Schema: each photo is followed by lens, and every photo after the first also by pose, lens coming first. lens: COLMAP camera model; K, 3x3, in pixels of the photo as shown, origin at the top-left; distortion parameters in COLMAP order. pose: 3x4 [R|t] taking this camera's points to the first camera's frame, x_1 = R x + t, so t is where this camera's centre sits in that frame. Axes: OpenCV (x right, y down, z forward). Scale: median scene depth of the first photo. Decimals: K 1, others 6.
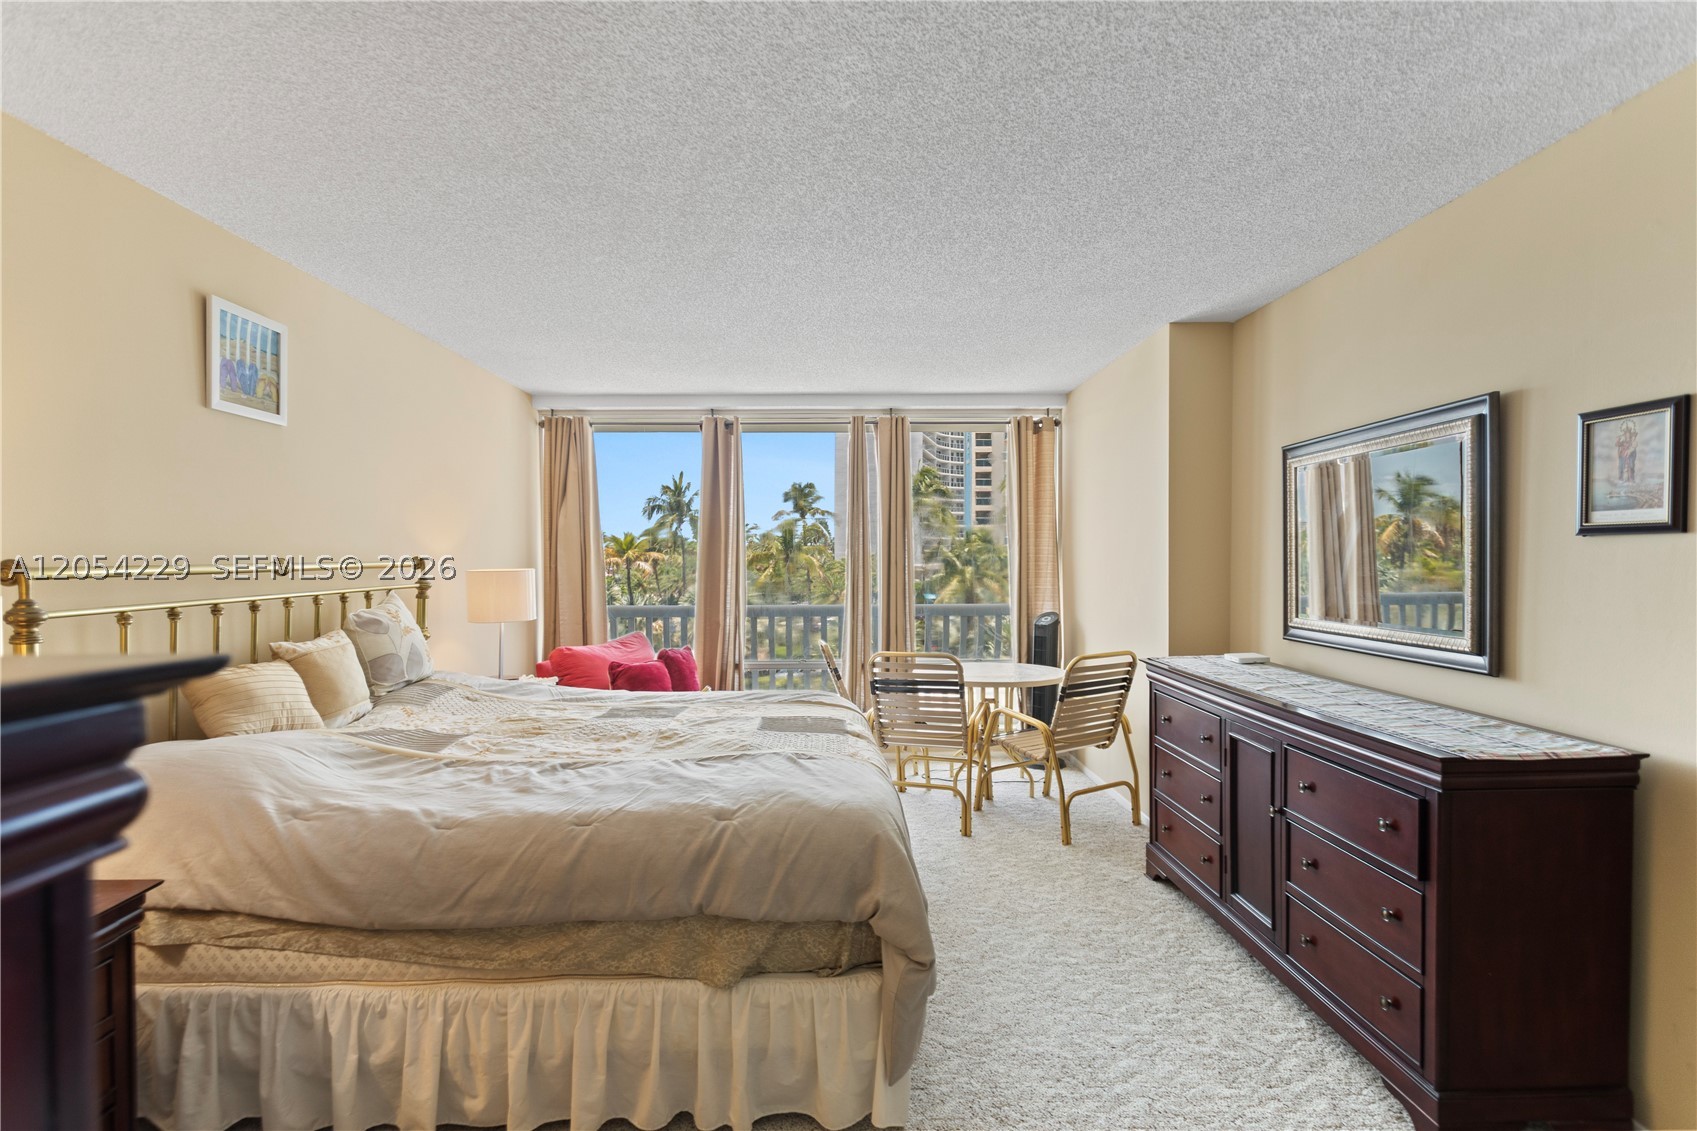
lens RADIAL K [[830.3, 0, 849.9], [0, 830.3, 574.6], [0, 0, 1]] dist [0.004743, 0.000769]
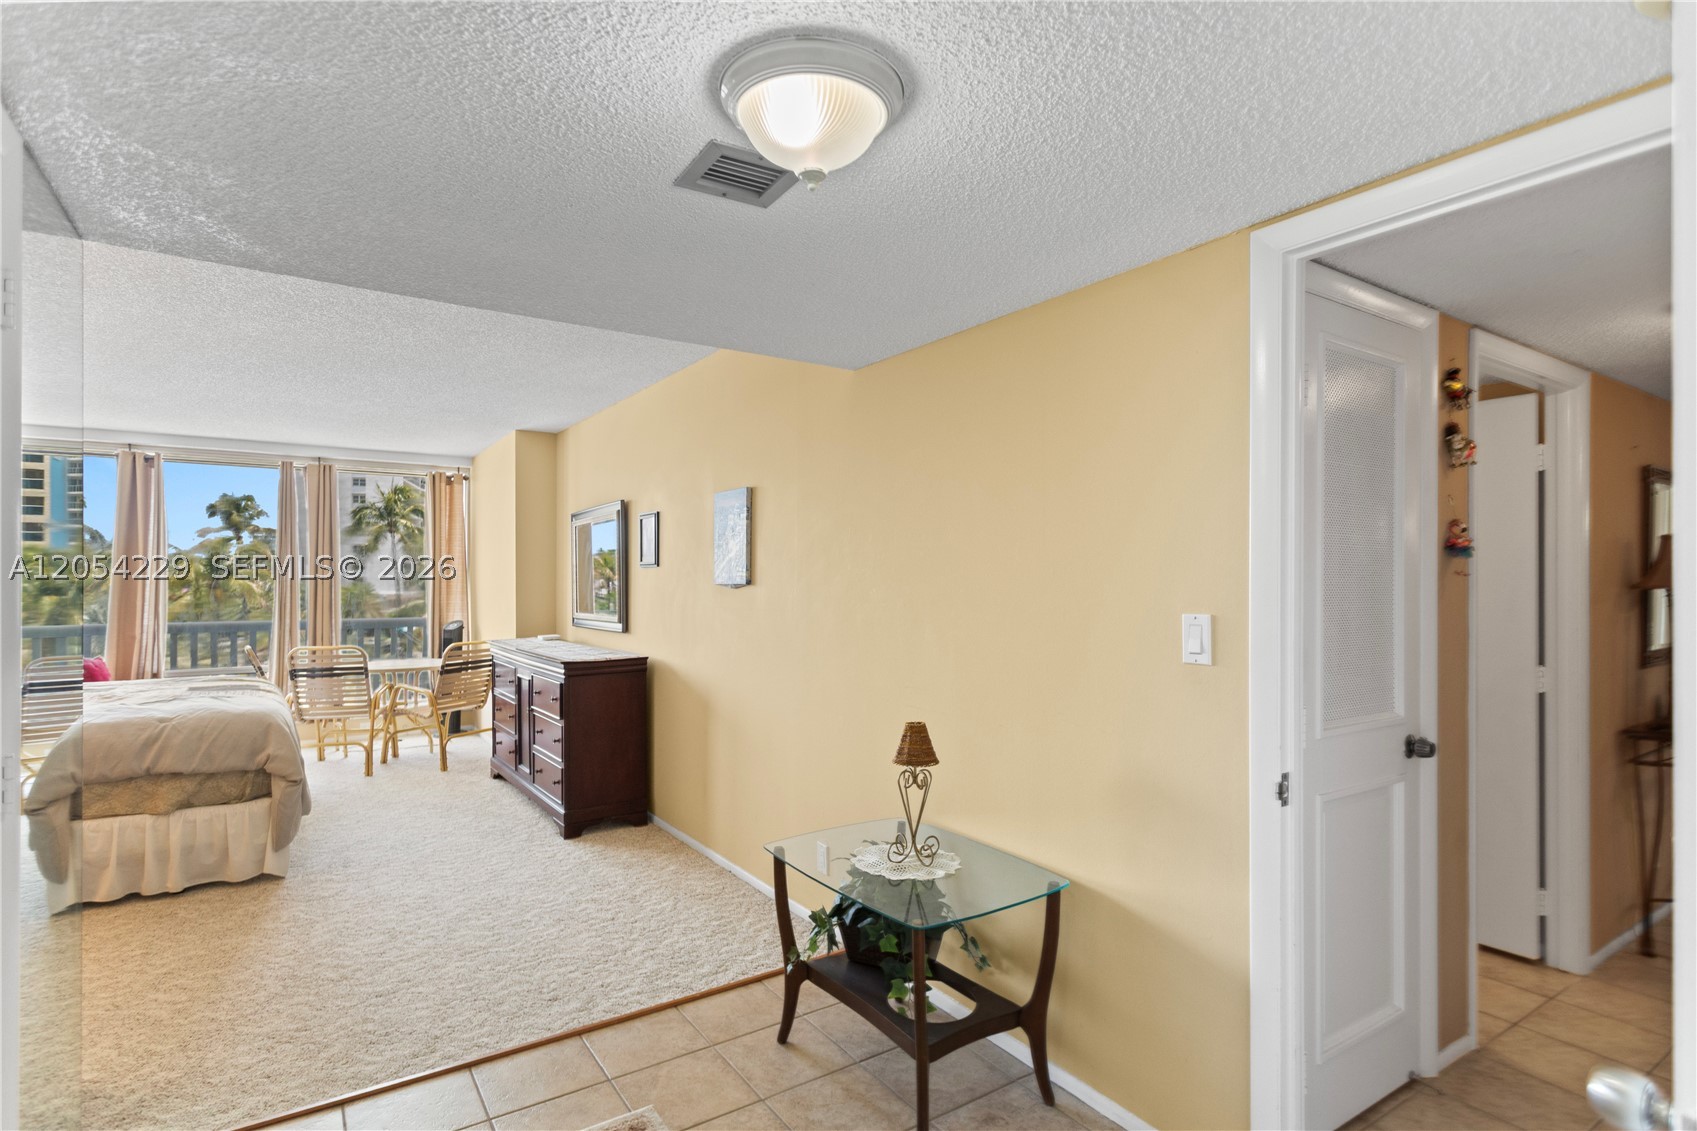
lens RADIAL K [[830.3, 0, 827.5], [0, 830.3, 576.4], [0, 0, 1]] dist [0.004743, 0.000769]
pose [[0.847321, 0.008047, 0.531021, 0.073985], [0.008031, 0.999577, -0.027961, 0.035704], [-0.531021, 0.027957, 0.846897, -0.942843]]
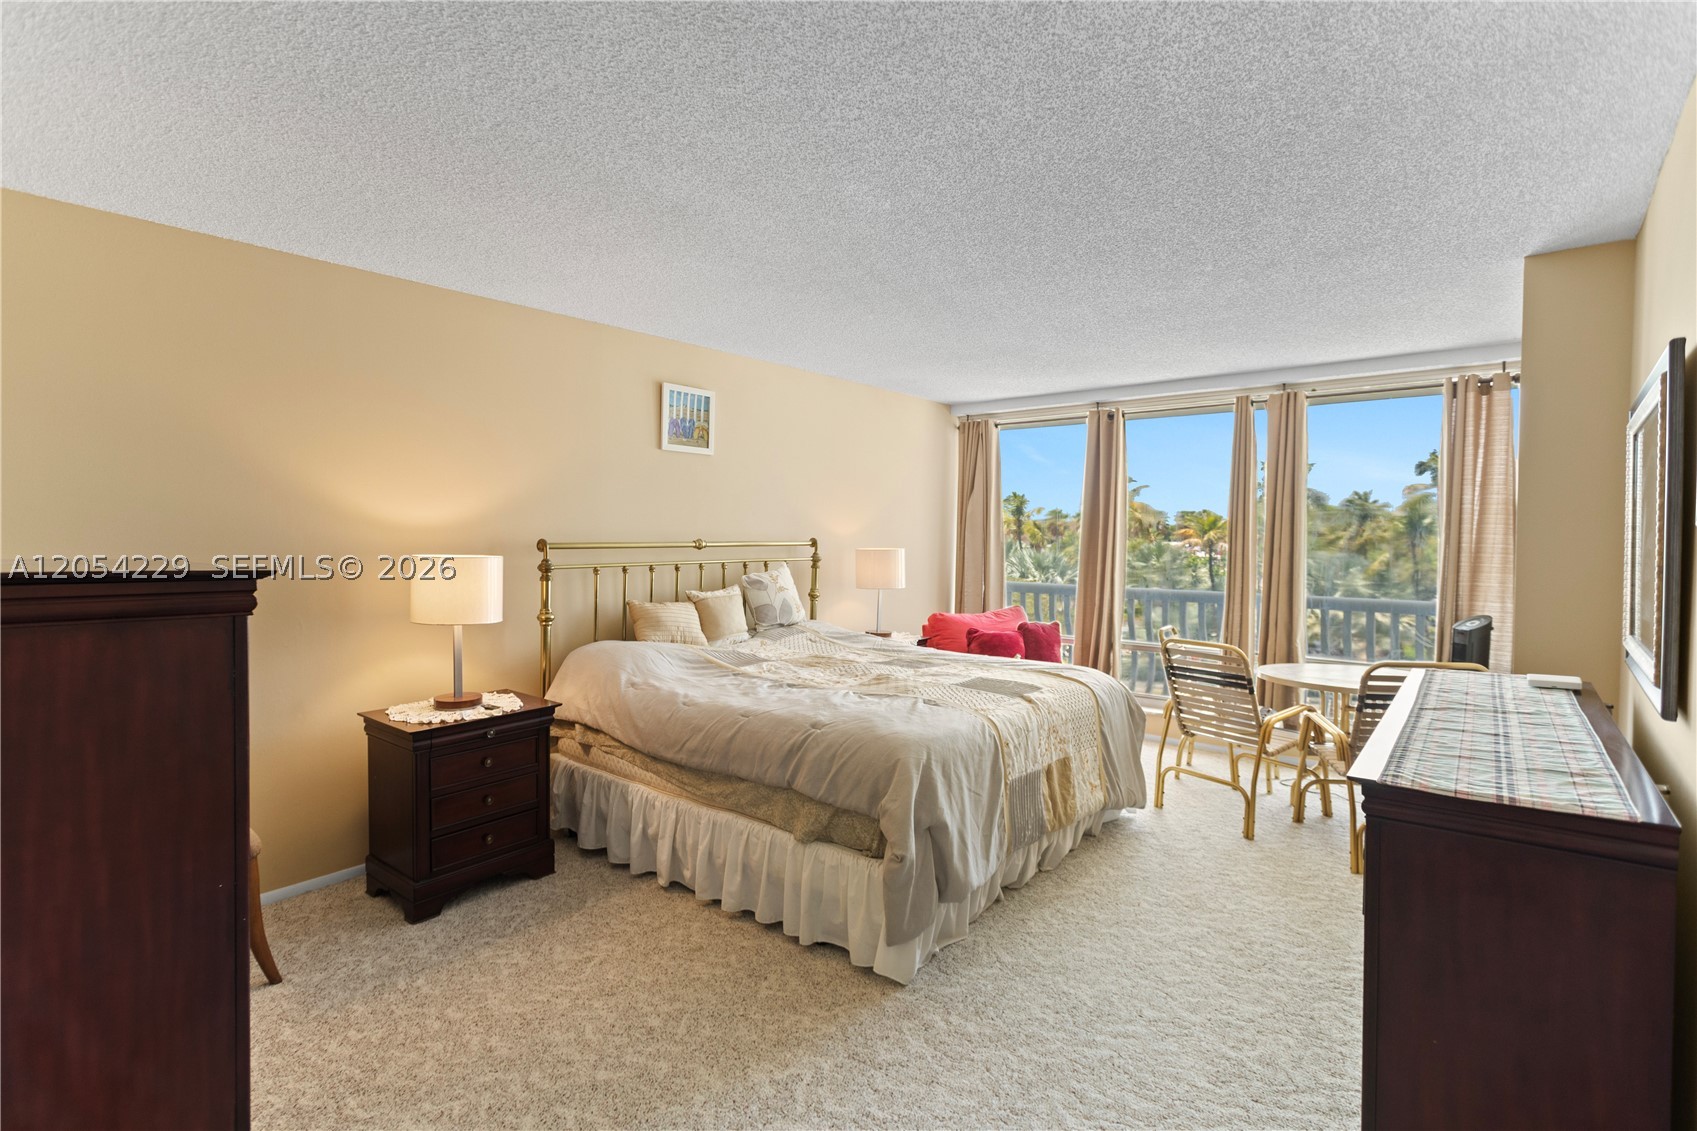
lens RADIAL K [[830.3, 0, 852.7], [0, 830.3, 556.2], [0, 0, 1]] dist [0.004743, 0.000769]
pose [[0.764663, 0.027423, -0.643846, 0.611266], [-0.025521, 0.999599, 0.012265, -0.014098], [0.643924, 0.007053, 0.765057, -0.036949]]
